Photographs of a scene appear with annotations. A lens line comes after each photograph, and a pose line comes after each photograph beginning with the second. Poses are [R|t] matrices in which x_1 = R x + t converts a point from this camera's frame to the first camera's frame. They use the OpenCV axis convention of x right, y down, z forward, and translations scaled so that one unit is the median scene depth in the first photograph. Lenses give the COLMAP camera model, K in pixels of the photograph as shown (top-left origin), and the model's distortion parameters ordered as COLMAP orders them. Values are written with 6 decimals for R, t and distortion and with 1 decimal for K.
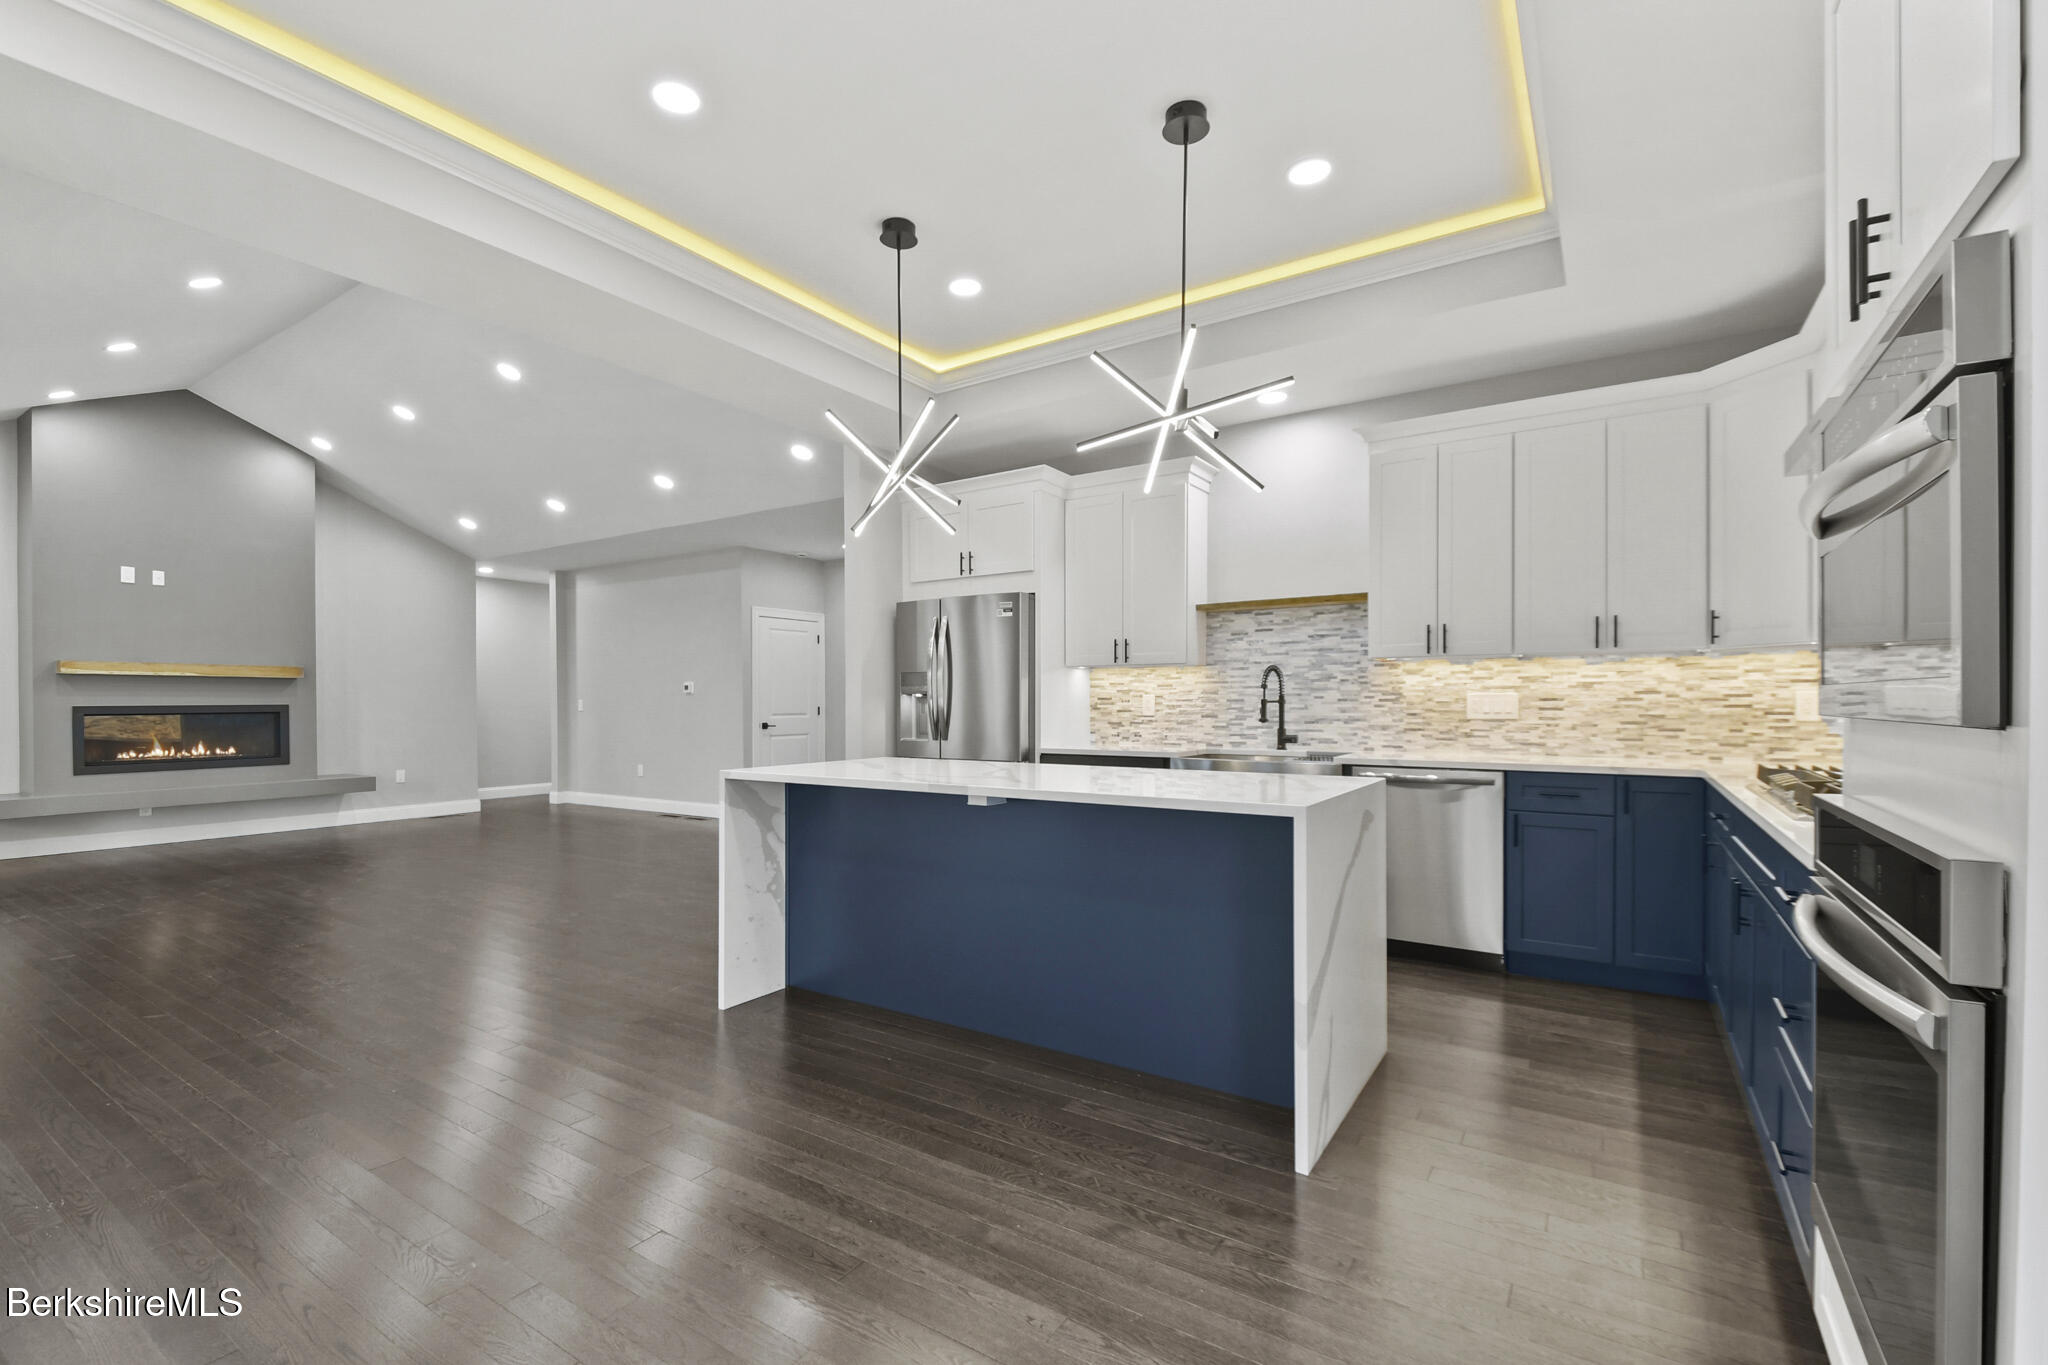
lens RADIAL K [[893.3, 0, 1002.9], [0, 893.3, 714.2], [0, 0, 1]] dist [0.001968, -0.005855]
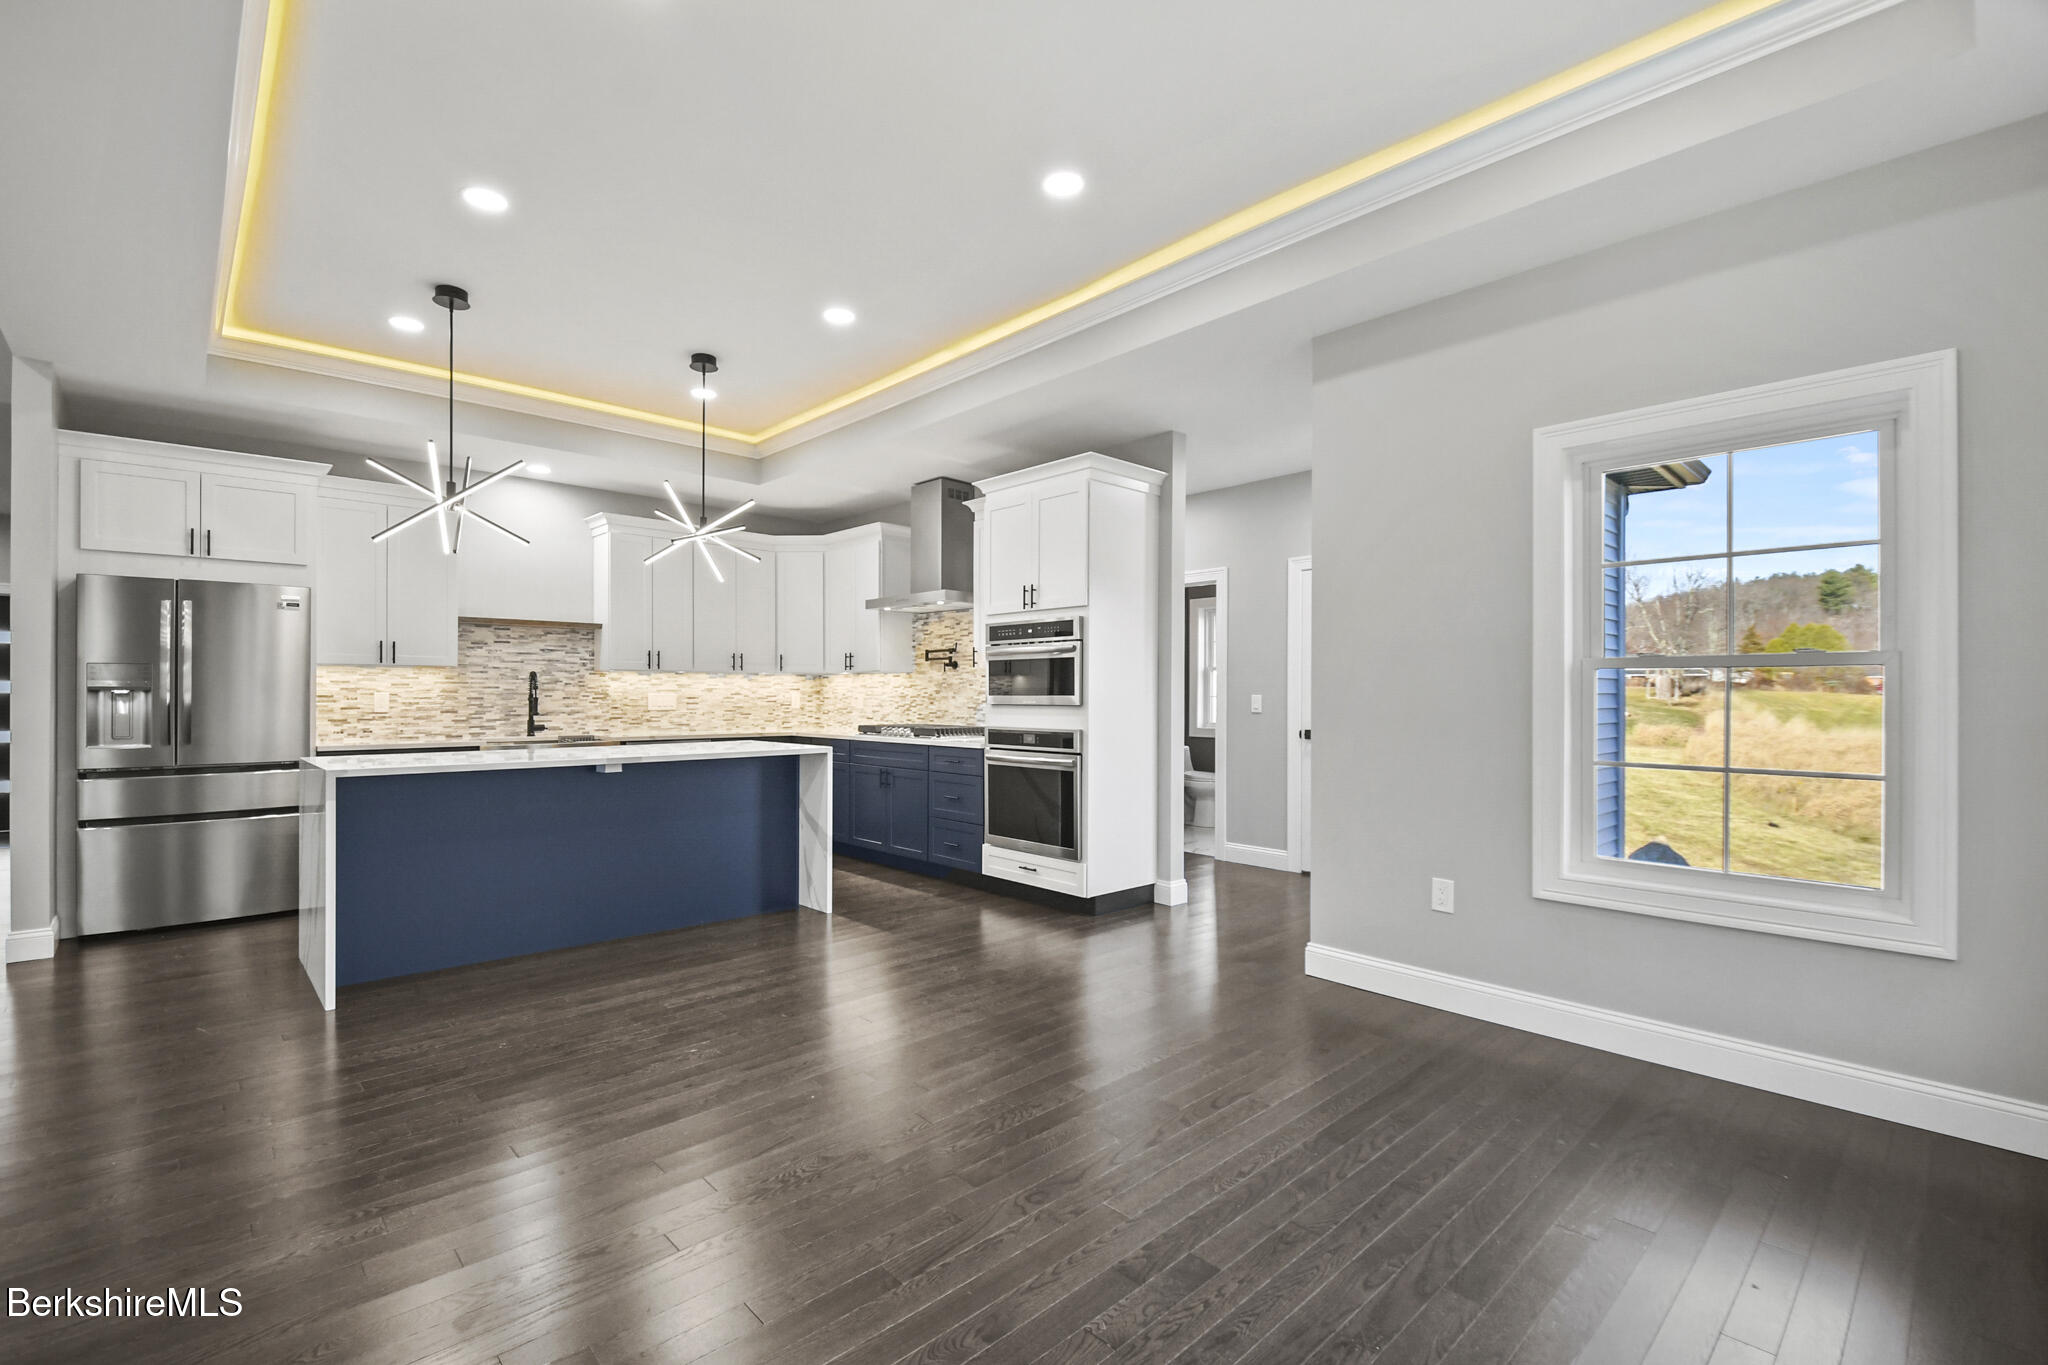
lens RADIAL K [[893.3, 0, 1023.1], [0, 893.3, 696.2], [0, 0, 1]] dist [0.001968, -0.005855]
pose [[0.210209, 0.001486, 0.977655, -0.876416], [0.011255, 0.999929, -0.003940, -0.005775], [-0.977592, 0.011832, 0.210177, 0.028179]]
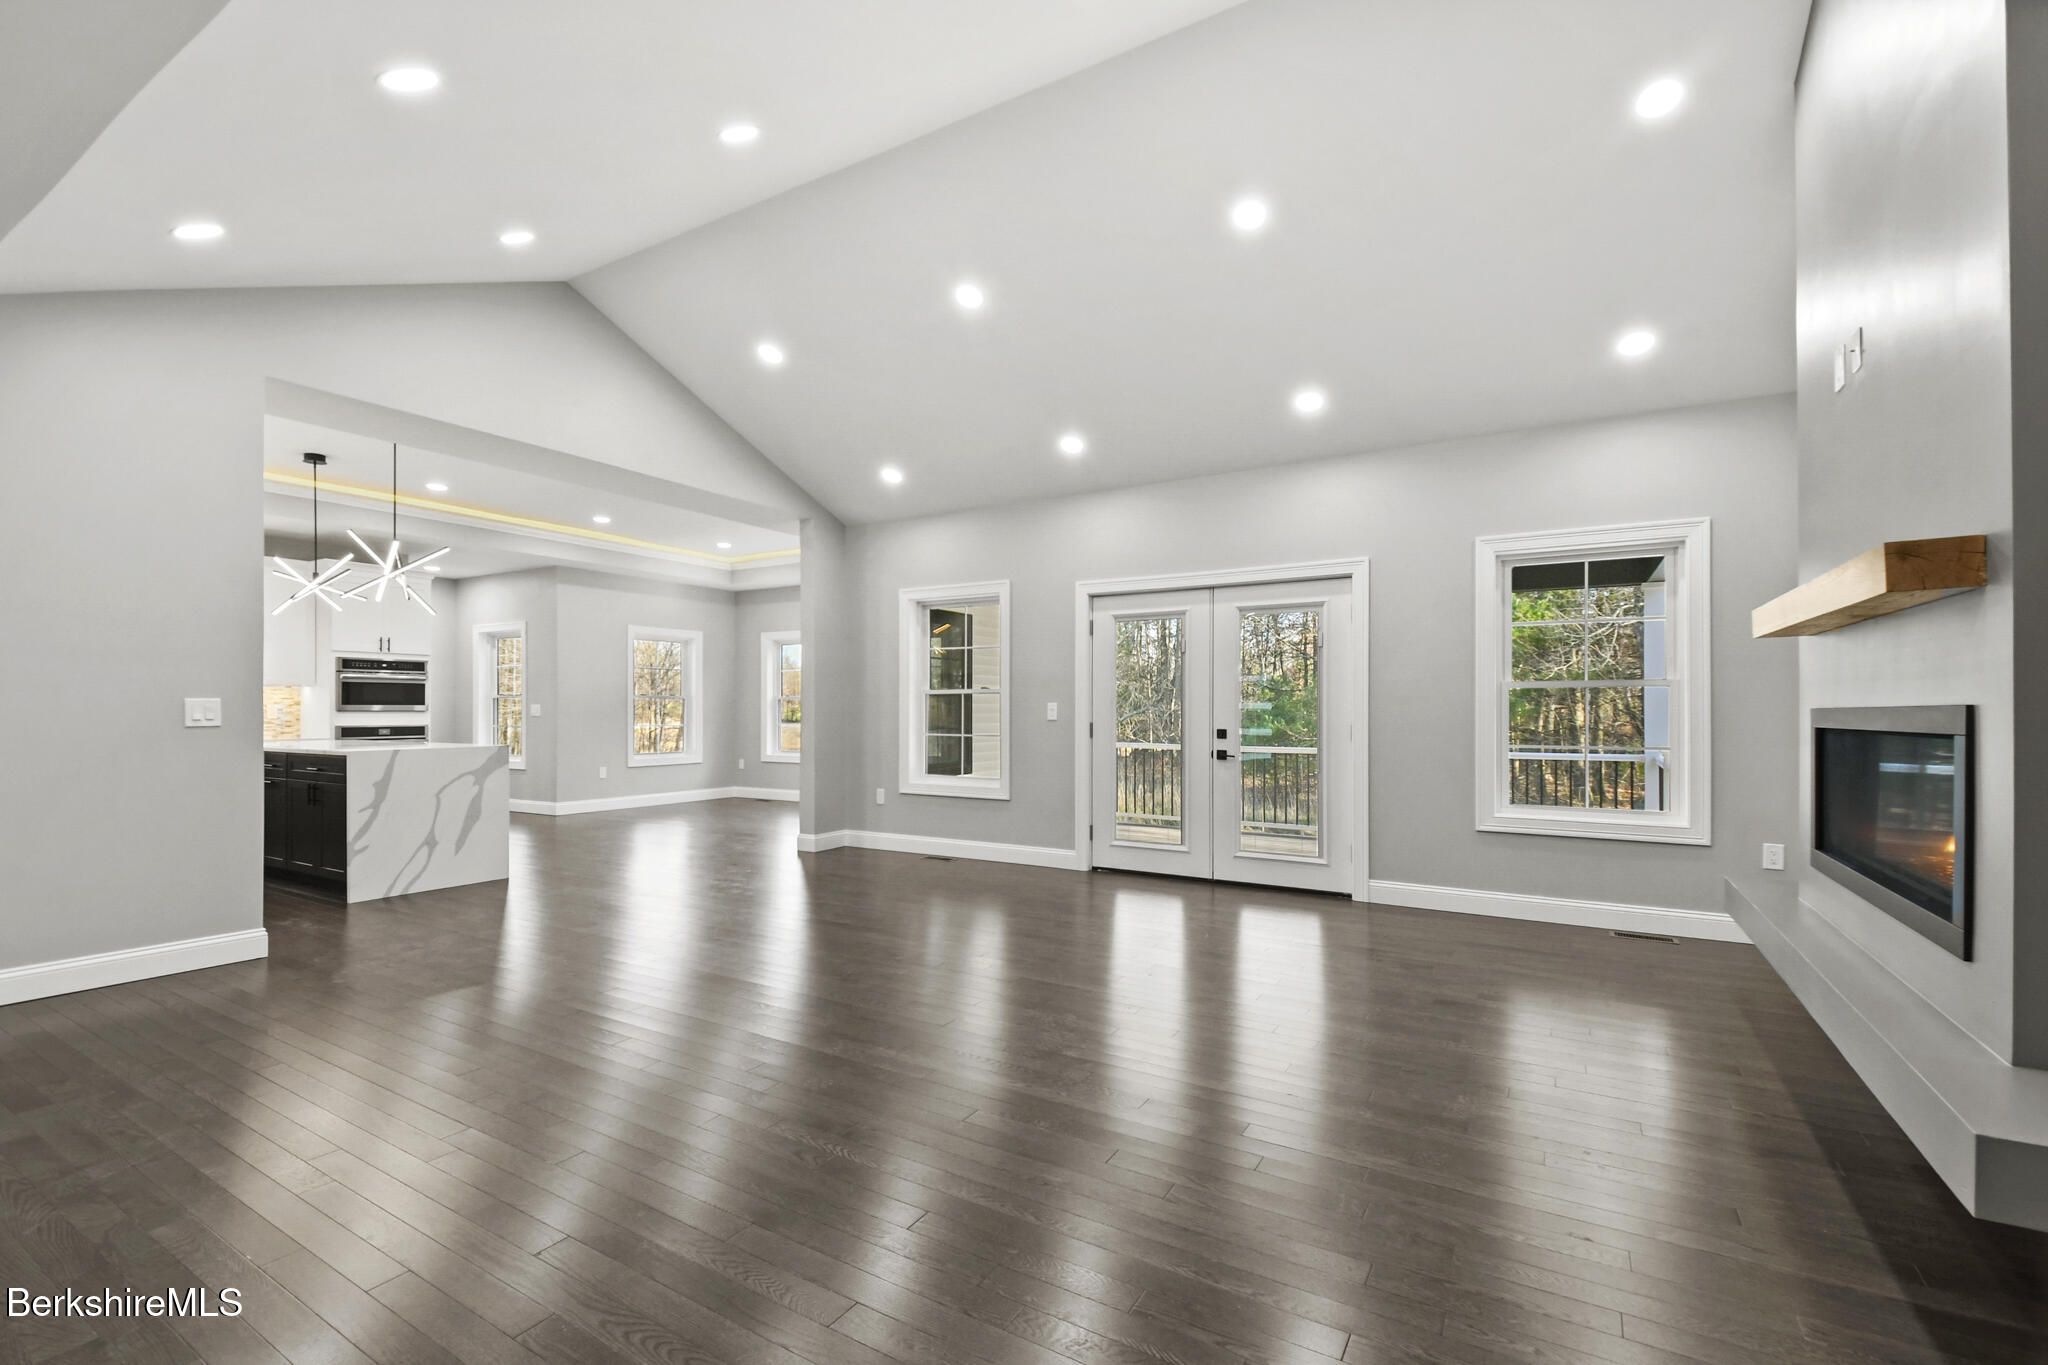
lens RADIAL K [[893.3, 0, 1017.9], [0, 893.3, 693.1], [0, 0, 1]] dist [0.001968, -0.005855]
pose [[-0.996983, 0.002622, -0.077571, -0.928186], [0.002775, 0.999994, -0.001859, -0.029994], [0.077566, -0.002068, -0.996985, 2.256411]]
